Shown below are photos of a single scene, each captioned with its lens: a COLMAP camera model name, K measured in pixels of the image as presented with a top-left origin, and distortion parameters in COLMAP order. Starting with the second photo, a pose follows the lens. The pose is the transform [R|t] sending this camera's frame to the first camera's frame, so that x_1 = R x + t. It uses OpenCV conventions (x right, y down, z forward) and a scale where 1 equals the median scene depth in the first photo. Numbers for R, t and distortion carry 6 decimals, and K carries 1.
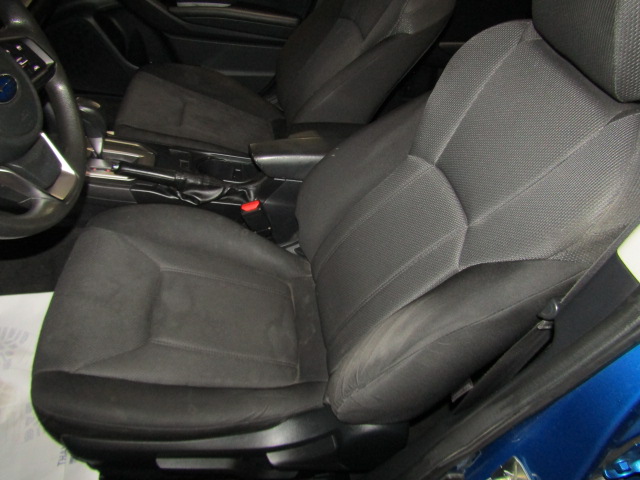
lens RADIAL K [[456.7, 0, 320.0], [0, 456.7, 240.0], [0, 0, 1]] dist [-0.001776, 0.002538]
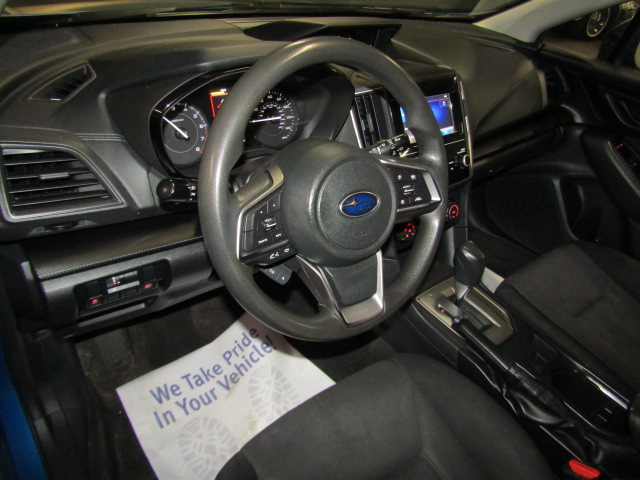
lens RADIAL K [[456.7, 0, 320.0], [0, 456.7, 240.0], [0, 0, 1]] dist [-0.001776, 0.002538]
pose [[0.529803, 0.375146, -0.760641, 0.024388], [-0.590778, 0.806719, -0.013618, -0.108397], [0.608515, 0.456585, 0.649030, 0.179942]]
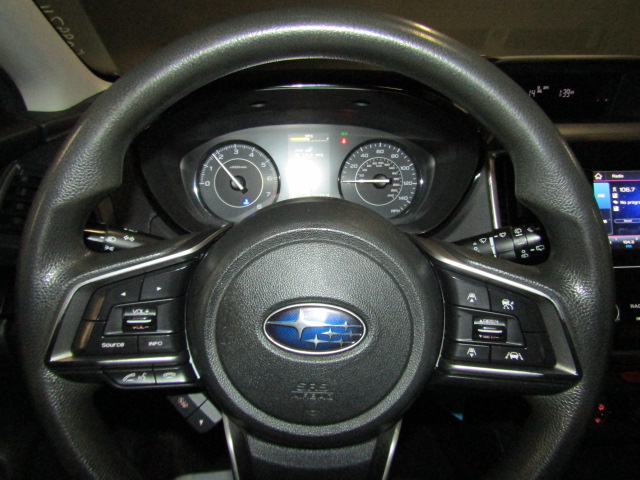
lens RADIAL K [[456.7, 0, 320.0], [0, 456.7, 240.0], [0, 0, 1]] dist [-0.001776, 0.002538]
pose [[-0.072059, 0.254685, -0.964336, -0.143907], [-0.694789, 0.680858, 0.231735, -0.268880], [0.715595, 0.686708, 0.127891, 0.471236]]
